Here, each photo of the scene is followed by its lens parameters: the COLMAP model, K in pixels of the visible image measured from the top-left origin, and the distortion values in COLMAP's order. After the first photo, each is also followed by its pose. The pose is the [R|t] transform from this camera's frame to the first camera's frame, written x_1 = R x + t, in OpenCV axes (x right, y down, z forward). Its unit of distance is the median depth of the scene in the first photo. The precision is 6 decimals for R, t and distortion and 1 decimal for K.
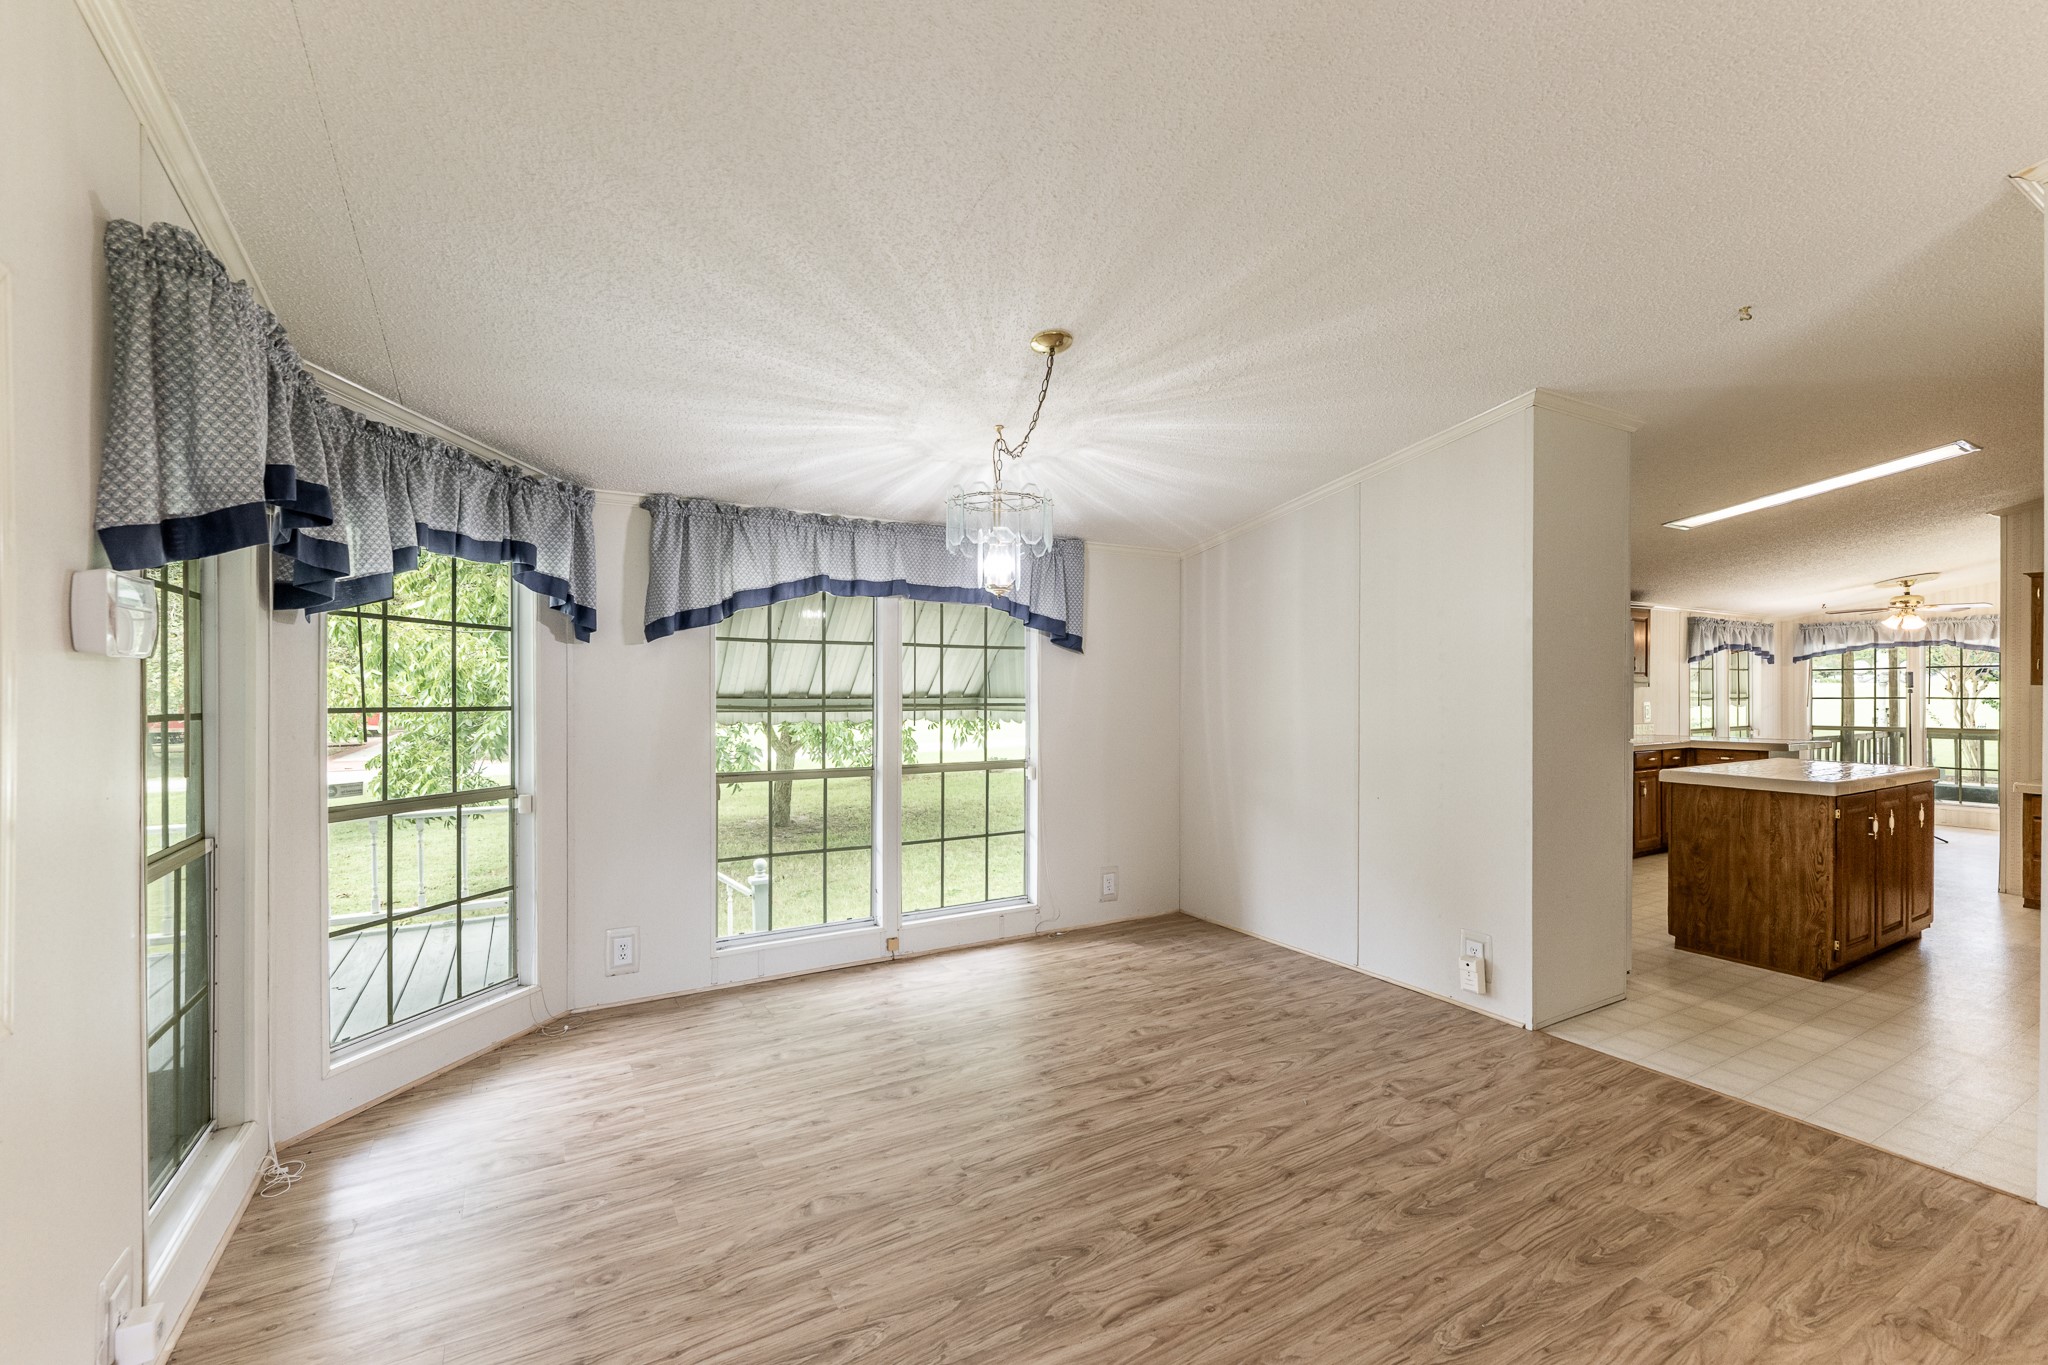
lens RADIAL K [[791.8, 0, 1024.0], [0, 791.8, 690.6], [0, 0, 1]] dist [-0.001289, 0.000058]
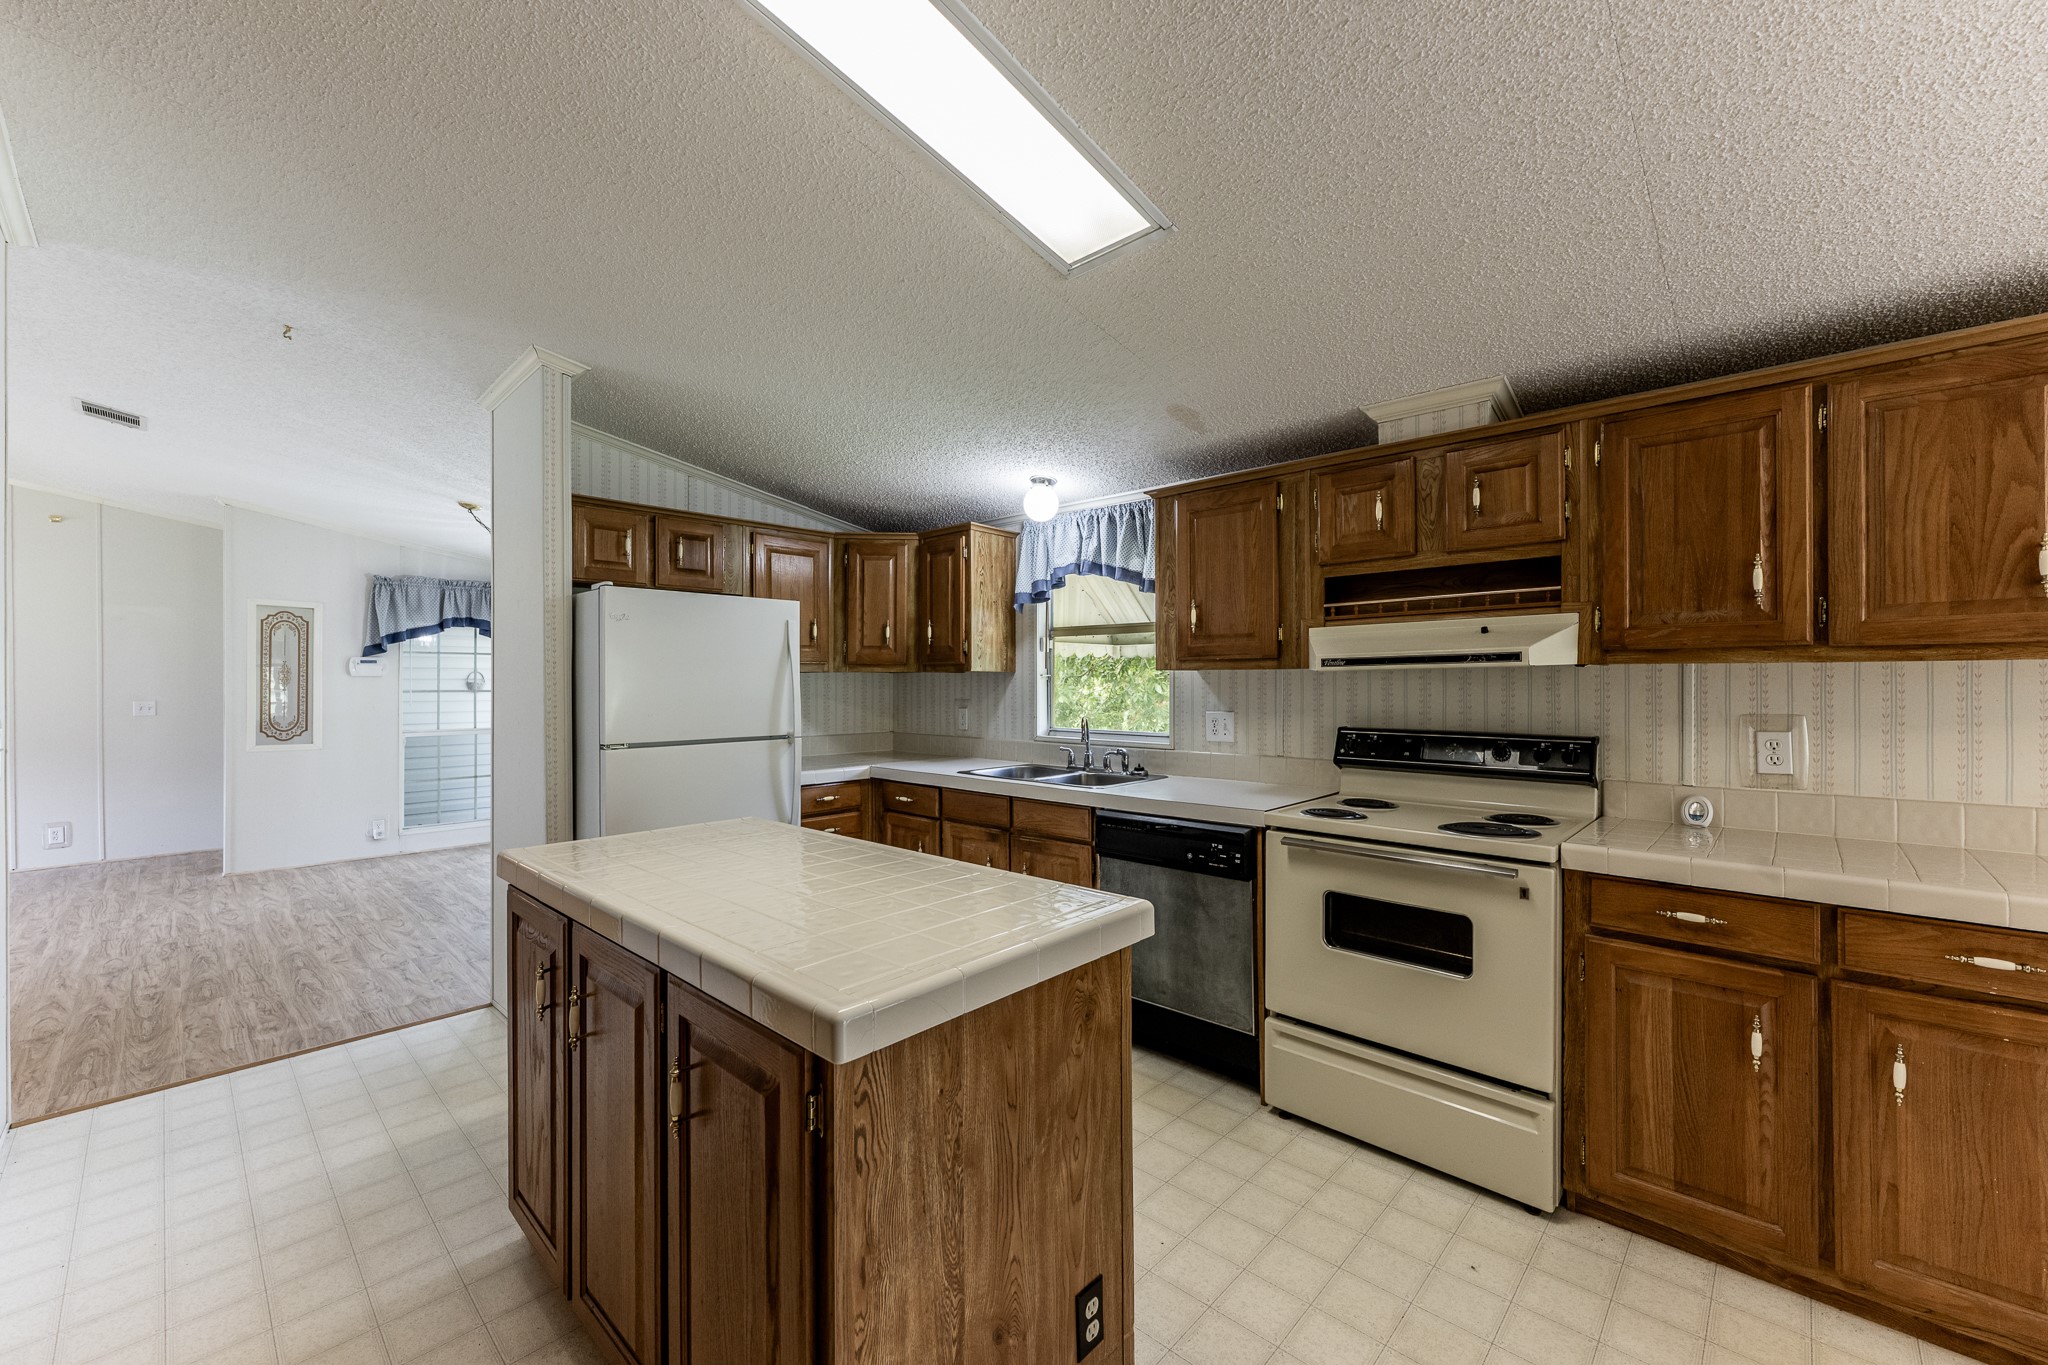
lens RADIAL K [[791.8, 0, 1024.0], [0, 791.8, 690.6], [0, 0, 1]] dist [-0.001289, 0.000058]
pose [[0.329724, 0.005093, -0.944064, 1.559781], [0.002020, 0.999979, 0.006100, 0.006377], [0.944075, -0.003918, 0.329707, 1.102765]]
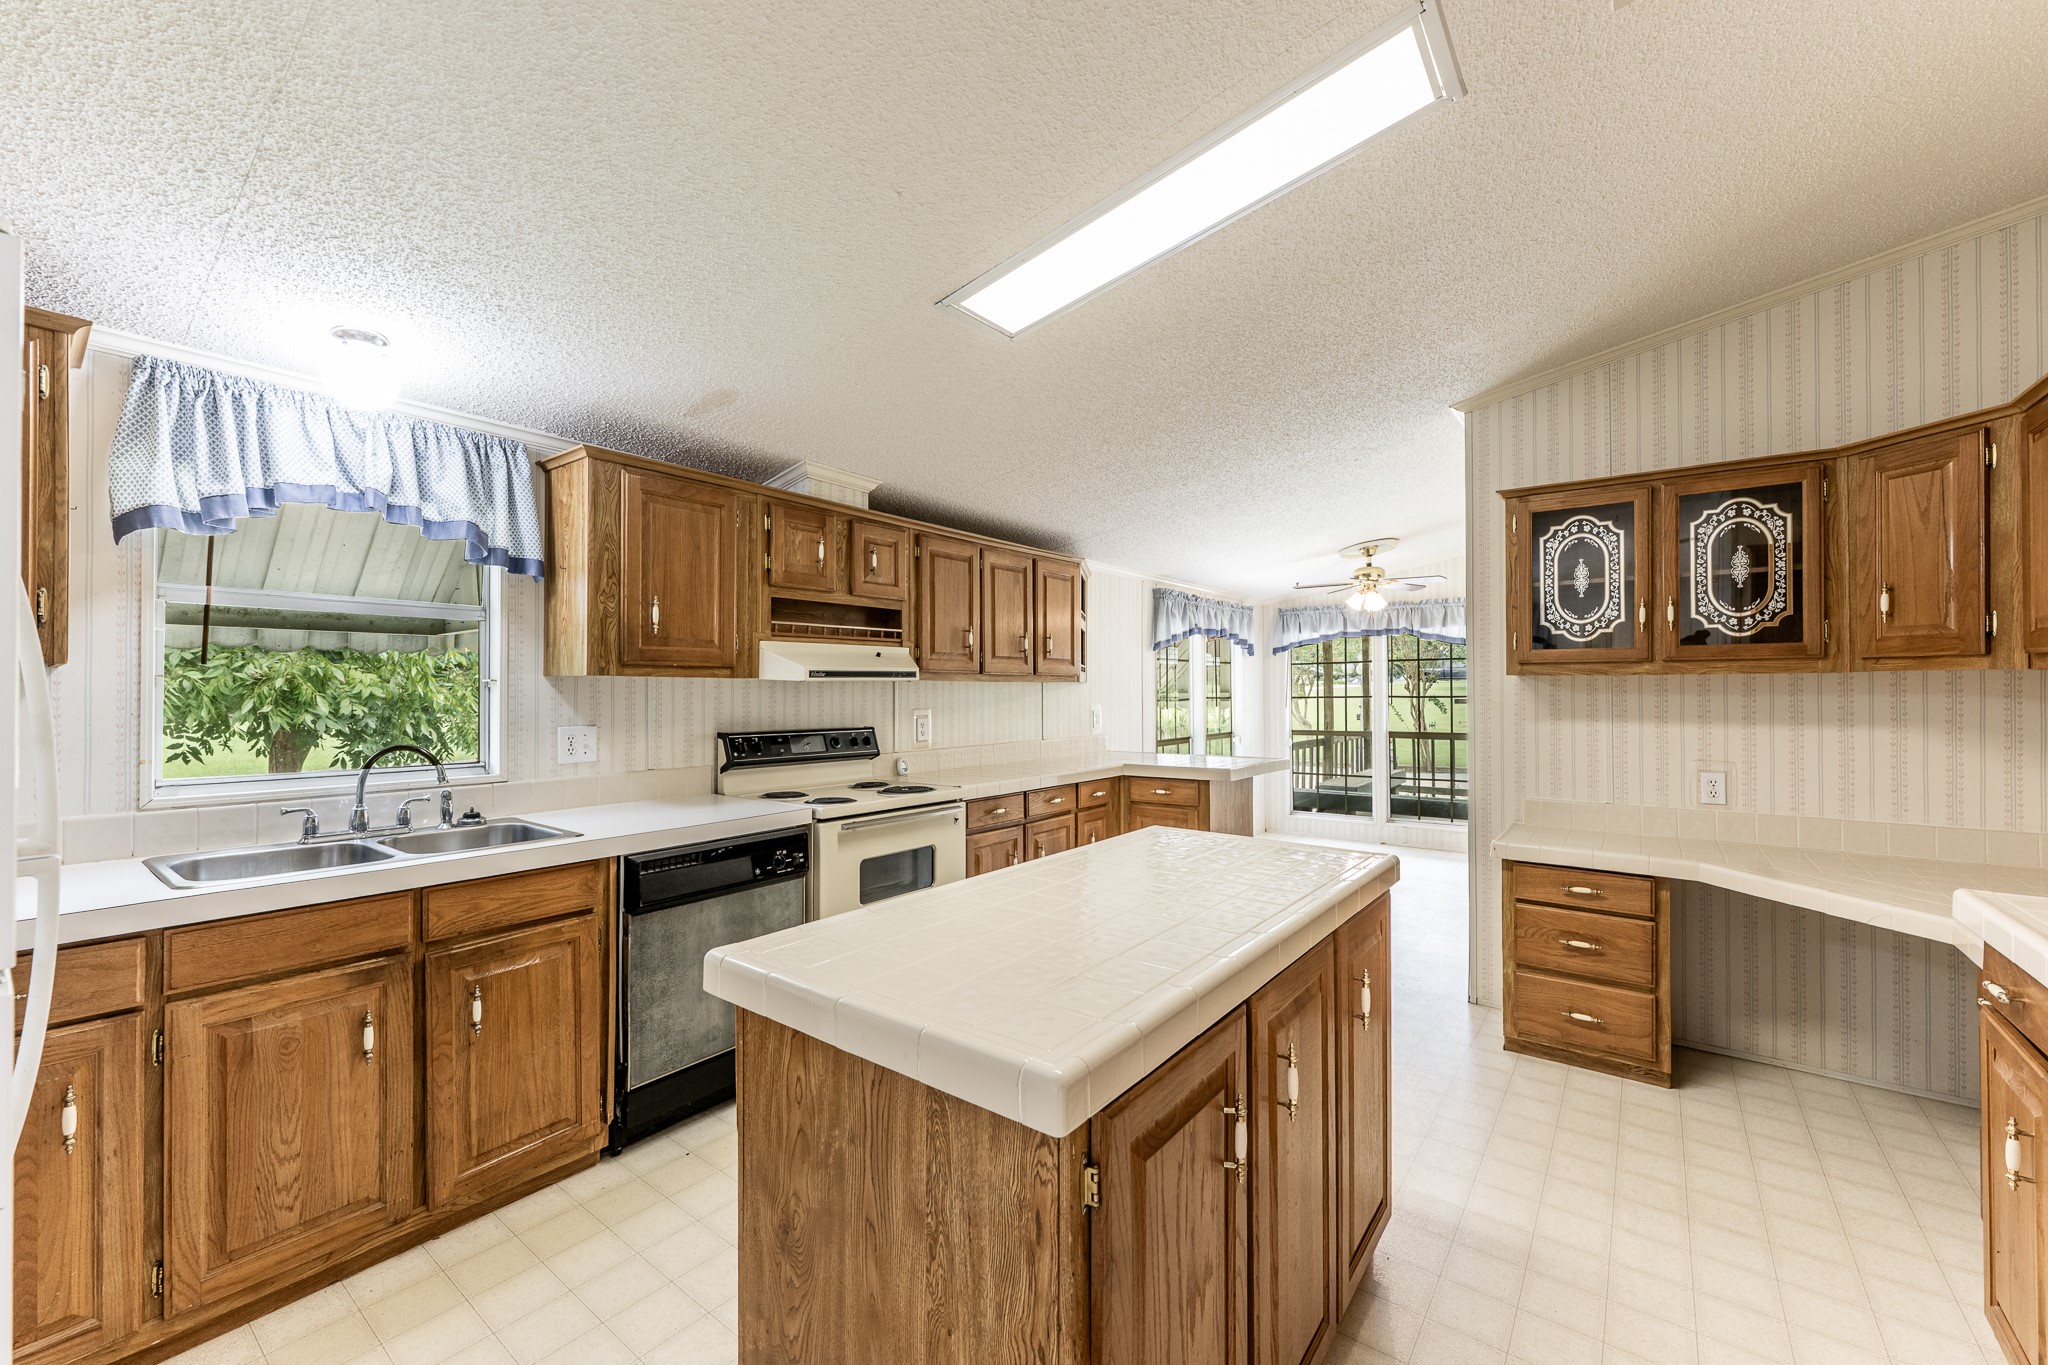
lens RADIAL K [[832.6, 0, 1024.0], [0, 832.6, 682.5], [0, 0, 1]] dist [0.001749, 0.000309]
pose [[0.907557, 0.000760, 0.419928, 0.852724], [0.004120, 0.999934, -0.010715, 0.005255], [-0.419909, 0.011455, 0.907494, 0.732797]]
